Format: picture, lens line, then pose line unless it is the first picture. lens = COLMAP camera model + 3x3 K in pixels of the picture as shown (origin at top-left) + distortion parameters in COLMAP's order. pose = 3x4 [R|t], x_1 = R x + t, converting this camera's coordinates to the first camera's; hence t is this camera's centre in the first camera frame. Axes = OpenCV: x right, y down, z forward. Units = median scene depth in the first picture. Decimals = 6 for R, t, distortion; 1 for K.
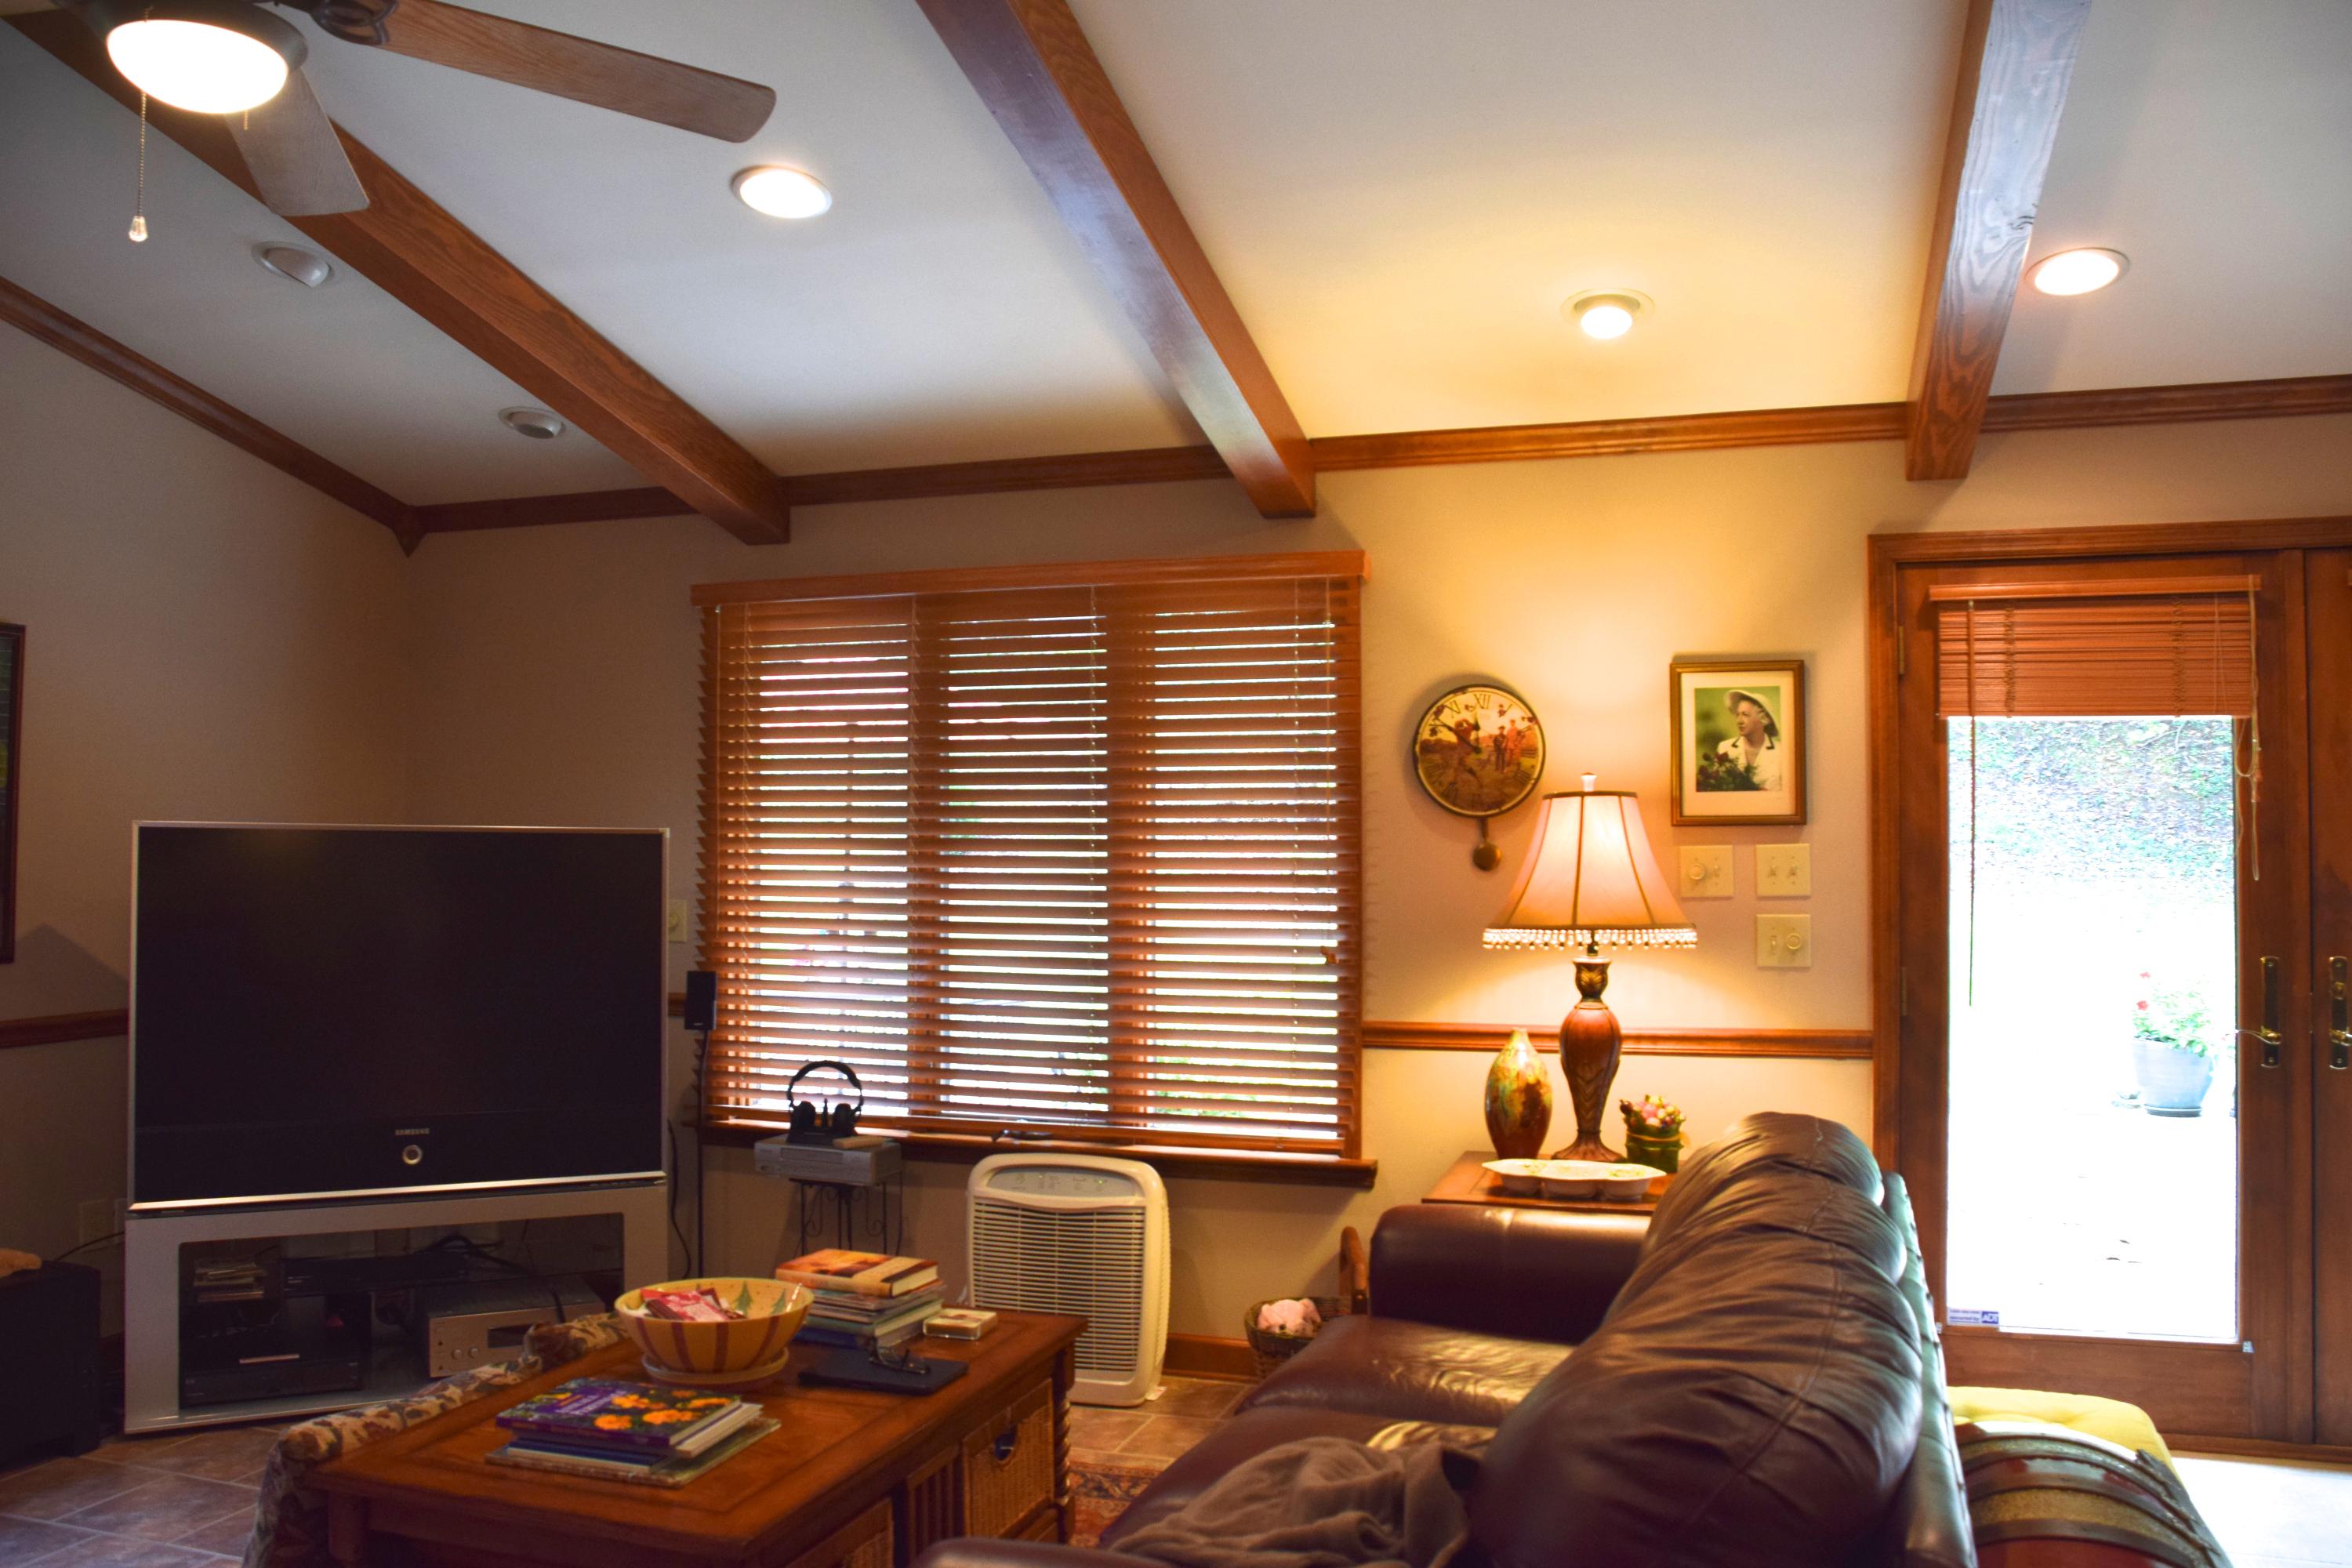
lens RADIAL K [[1877.3, 0, 1168.6], [0, 1877.3, 782.8], [0, 0, 1]] dist [-0.143602, 0.110616]
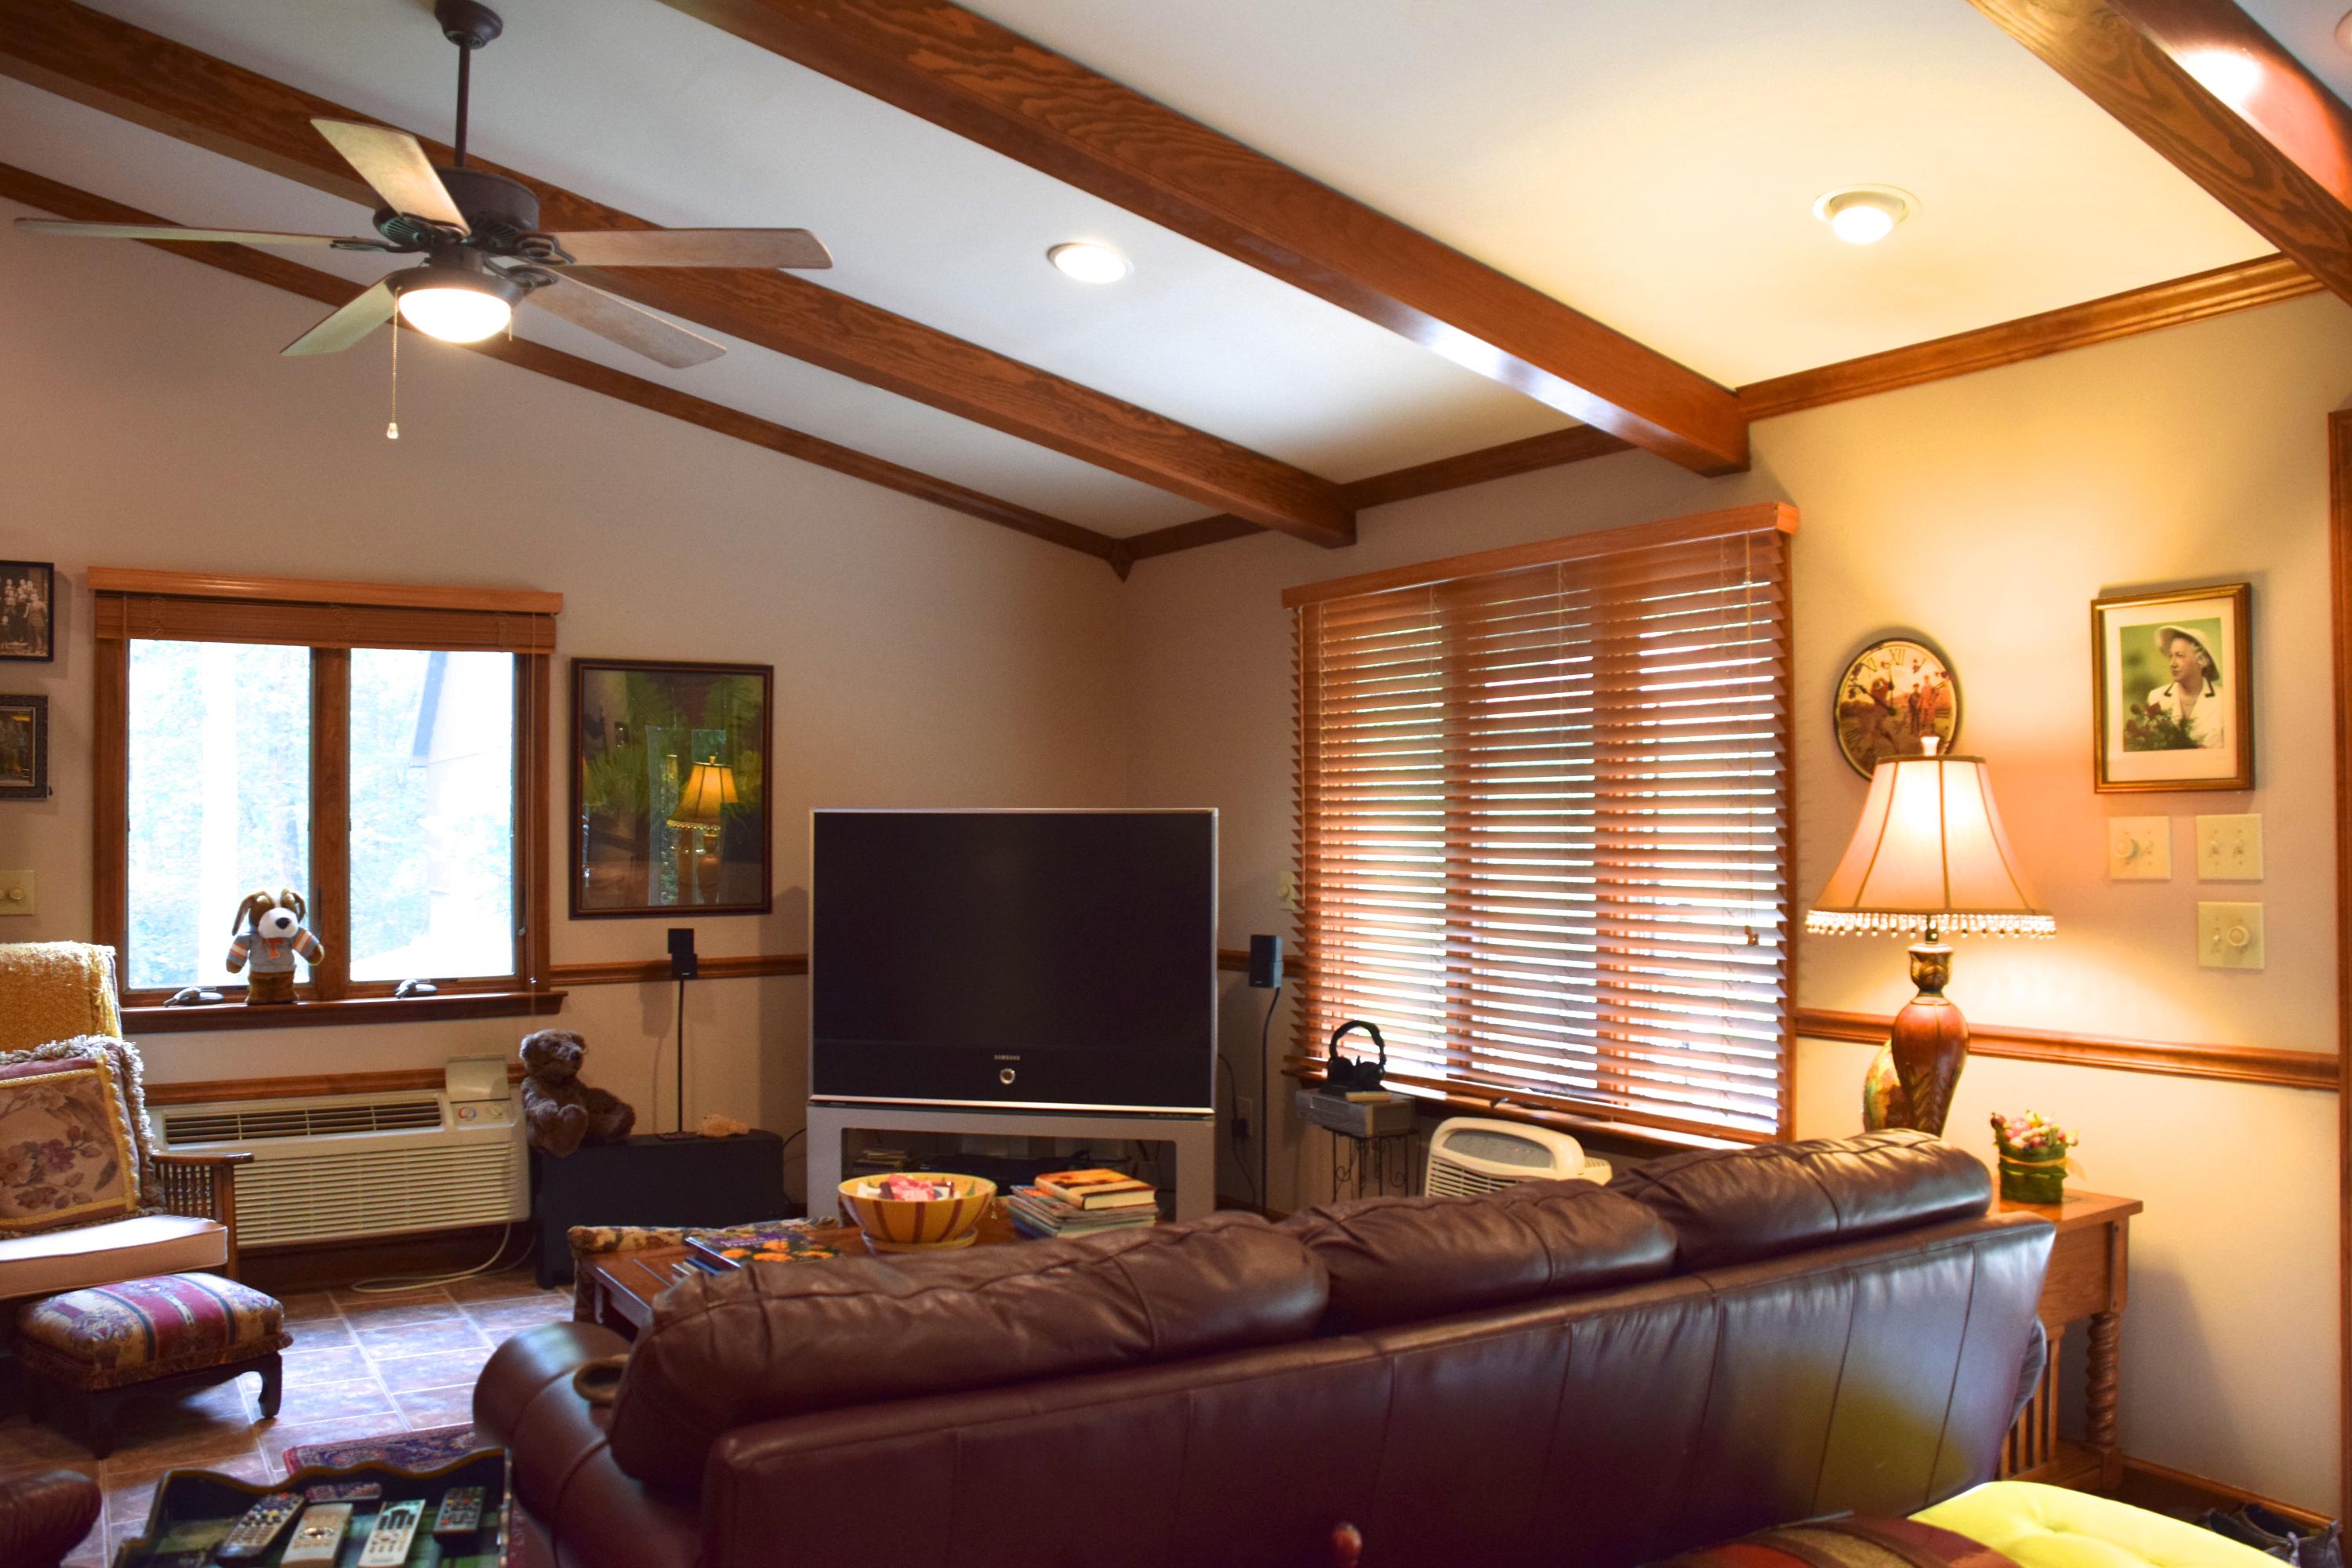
lens RADIAL K [[1877.3, 0, 1175.0], [0, 1877.3, 792.8], [0, 0, 1]] dist [-0.143602, 0.110616]
pose [[0.770400, -0.014820, -0.637388, 0.464189], [0.026796, 0.999599, 0.009145, 0.004124], [0.636997, -0.024125, 0.770489, 0.101500]]
